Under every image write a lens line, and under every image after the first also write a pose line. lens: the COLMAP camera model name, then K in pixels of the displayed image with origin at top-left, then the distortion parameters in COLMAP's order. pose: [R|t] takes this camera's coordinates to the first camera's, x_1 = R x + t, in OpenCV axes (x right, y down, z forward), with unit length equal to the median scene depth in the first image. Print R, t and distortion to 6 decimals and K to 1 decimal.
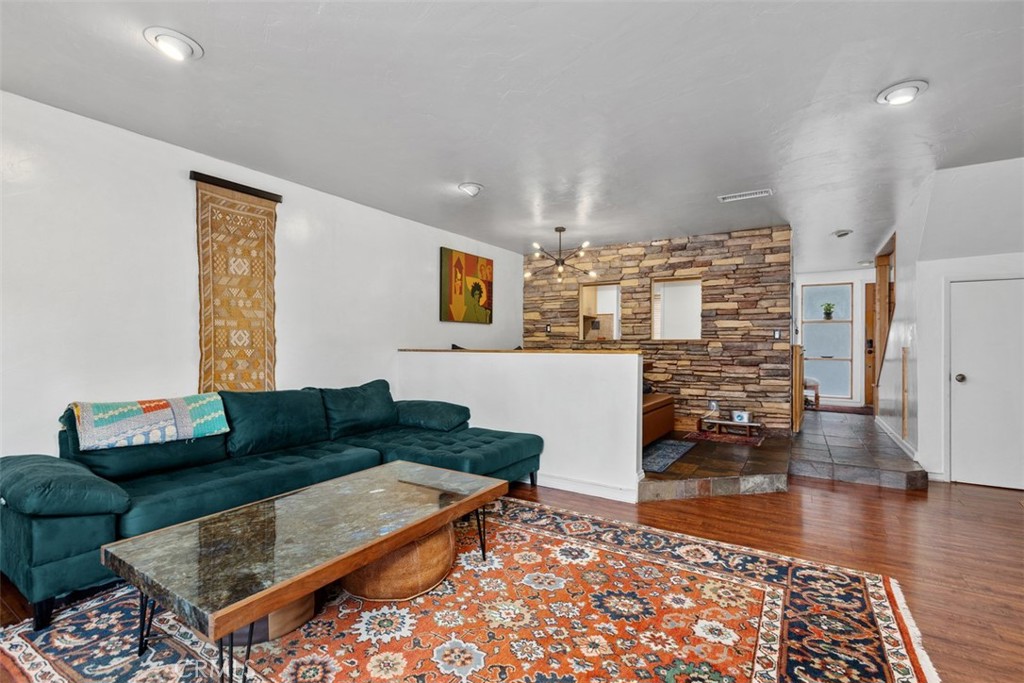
lens RADIAL K [[459.2, 0, 515.8], [0, 459.2, 343.1], [0, 0, 1]] dist [0.002502, -0.000784]
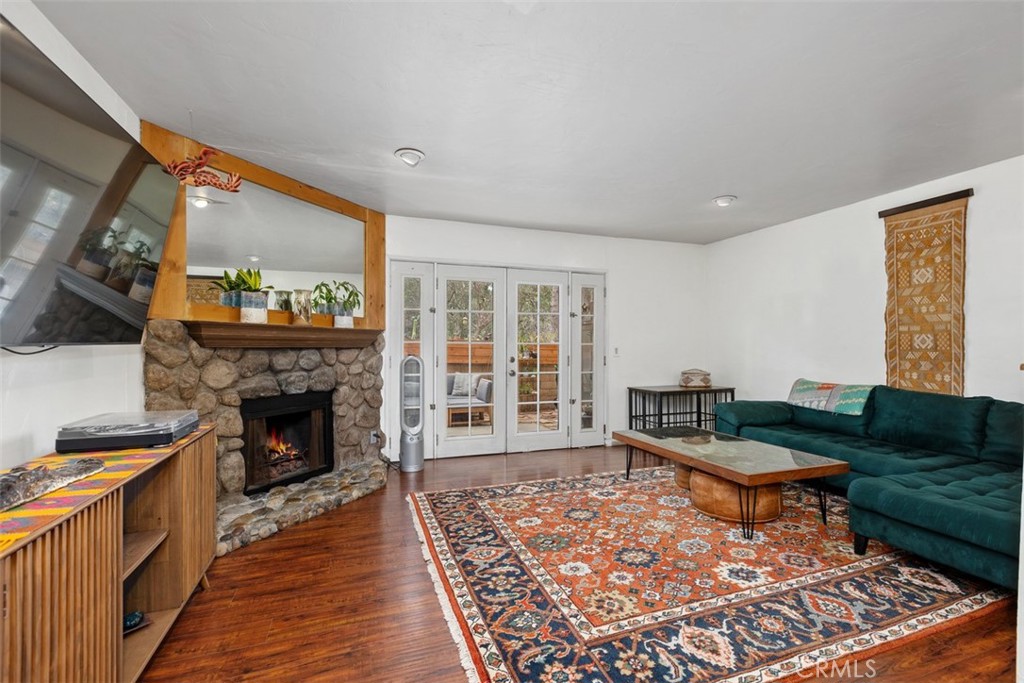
lens RADIAL K [[459.2, 0, 519.7], [0, 459.2, 343.2], [0, 0, 1]] dist [0.002502, -0.000784]
pose [[-0.612230, -0.008100, -0.790638, 0.739592], [-0.002256, 0.999961, -0.008498, 0.004152], [0.790676, -0.003419, -0.612225, 0.795813]]
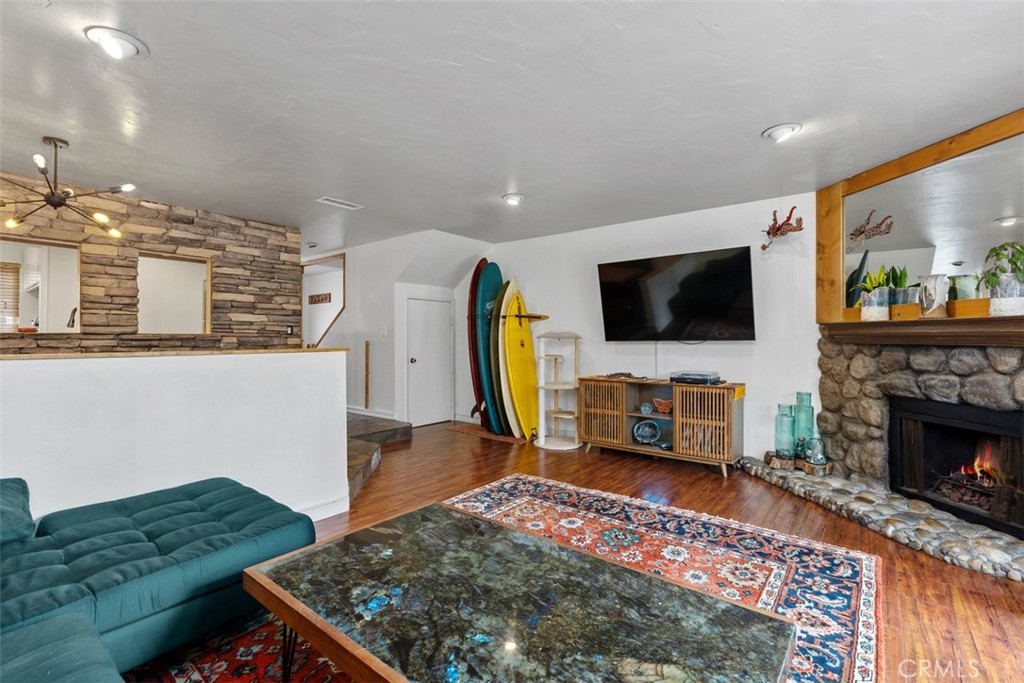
lens RADIAL K [[459.2, 0, 516.9], [0, 459.2, 335.3], [0, 0, 1]] dist [0.002502, -0.000784]
pose [[0.108551, 0.003715, 0.994084, -0.557282], [-0.002587, 0.999991, -0.003455, -0.006025], [-0.994087, -0.002197, 0.108560, 0.485615]]
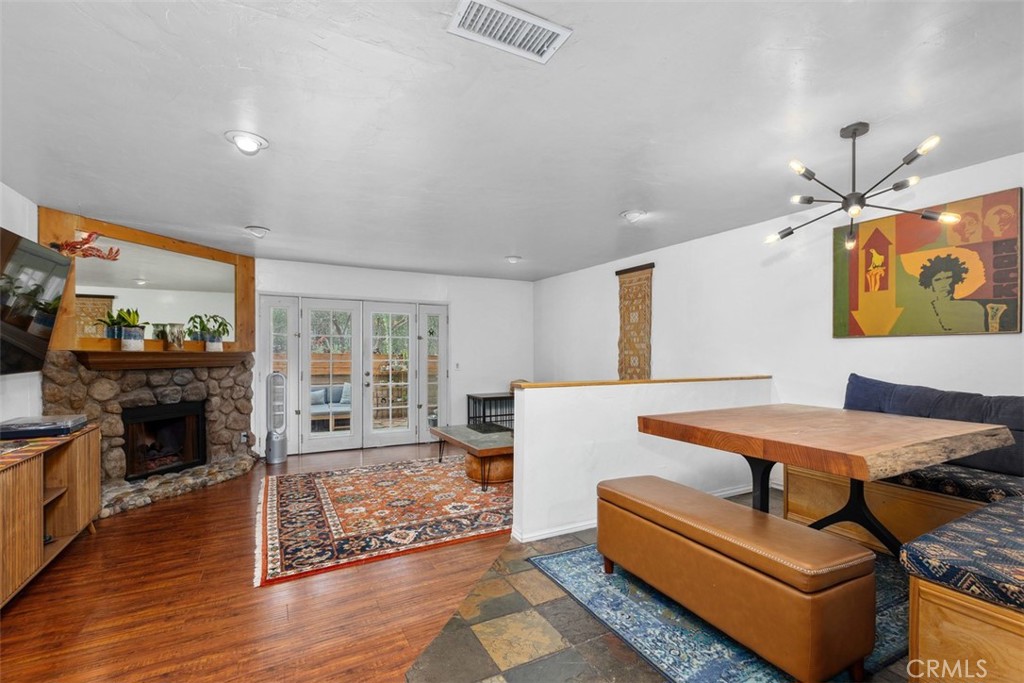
lens RADIAL K [[459.2, 0, 521.9], [0, 459.2, 353.1], [0, 0, 1]] dist [0.002502, -0.000784]
pose [[-0.485662, -0.001874, -0.874145, 0.888698], [-0.001562, 0.999998, -0.001276, -0.032940], [0.874145, 0.000745, -0.485664, 1.260154]]
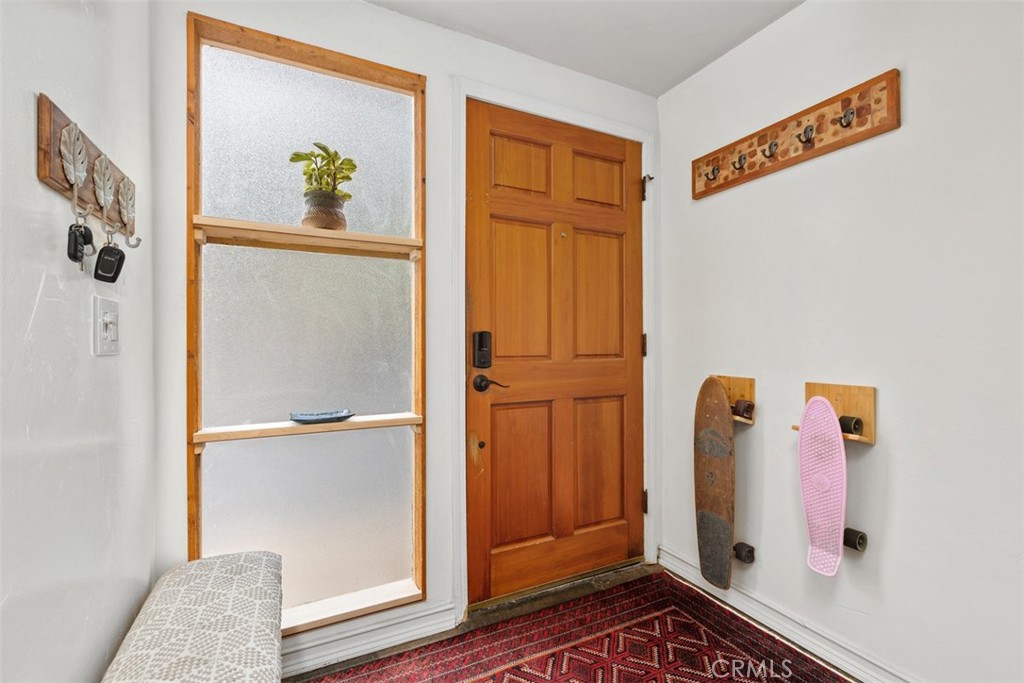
lens RADIAL K [[459.2, 0, 517.7], [0, 459.2, 341.7], [0, 0, 1]] dist [0.002502, -0.000784]
pose [[0.511705, -0.004953, 0.859147, 1.144079], [0.003688, 0.999987, 0.003568, -0.008048], [-0.859154, 0.001343, 0.511716, 1.717309]]
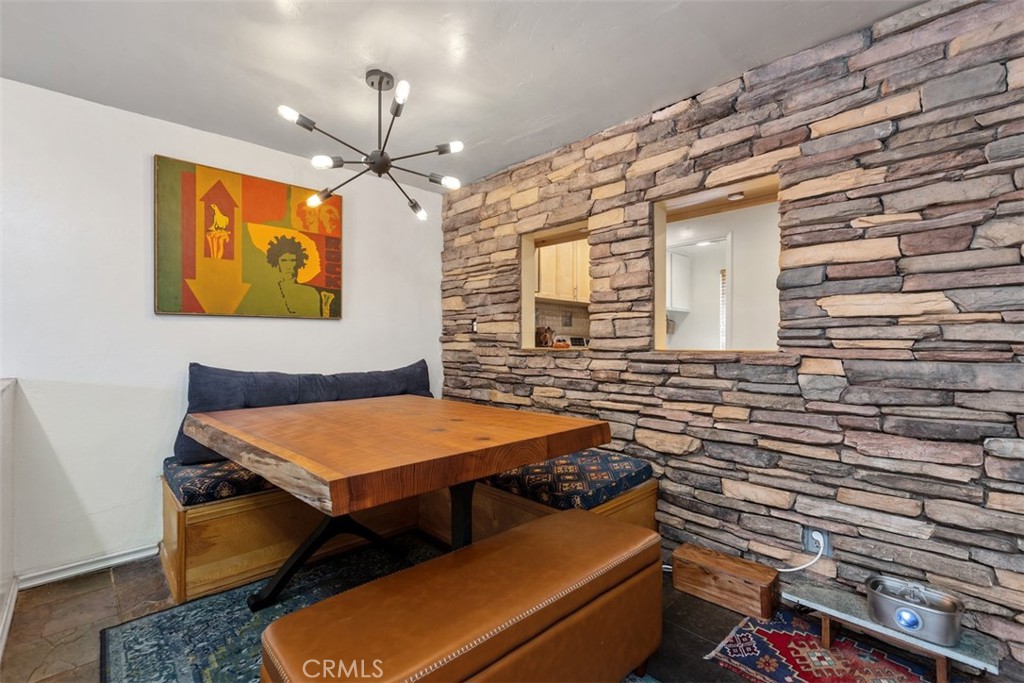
lens RADIAL K [[459.2, 0, 512.9], [0, 459.2, 343.3], [0, 0, 1]] dist [0.002502, -0.000784]
pose [[0.971138, -0.004707, -0.238472, 0.410225], [0.005319, 0.999984, 0.001922, -0.023154], [0.238459, -0.003135, 0.971147, 0.858857]]
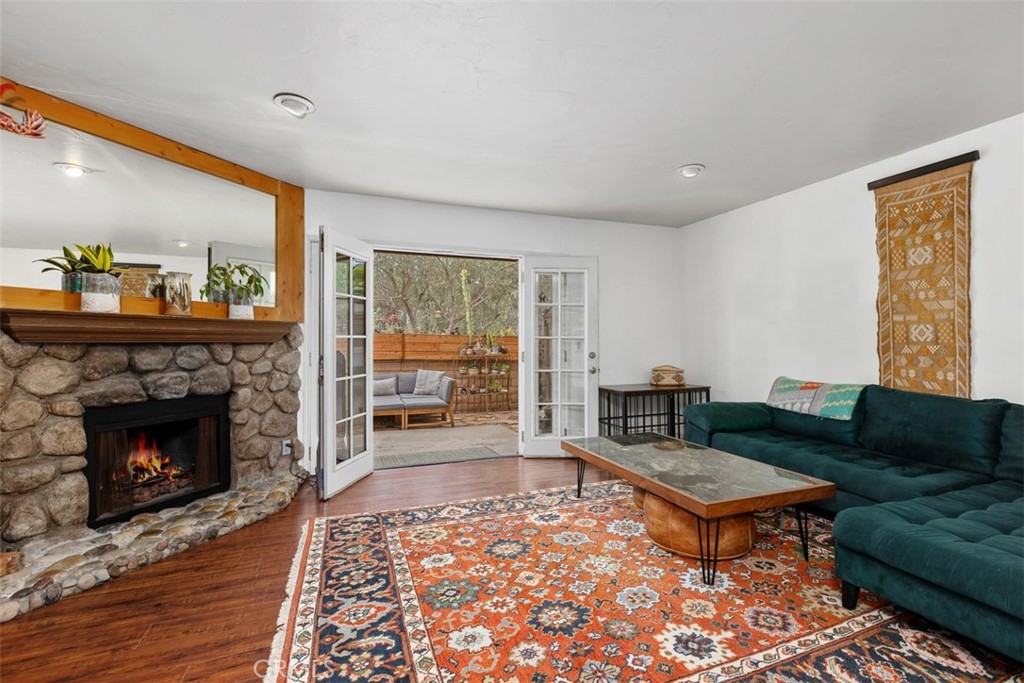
lens RADIAL K [[459.2, 0, 519.5], [0, 459.2, 335.4], [0, 0, 1]] dist [0.002502, -0.000784]
pose [[-0.599815, -0.011152, -0.800061, 0.546208], [0.000992, 0.999892, -0.014681, 0.005797], [0.800138, -0.009600, -0.599739, 0.793061]]
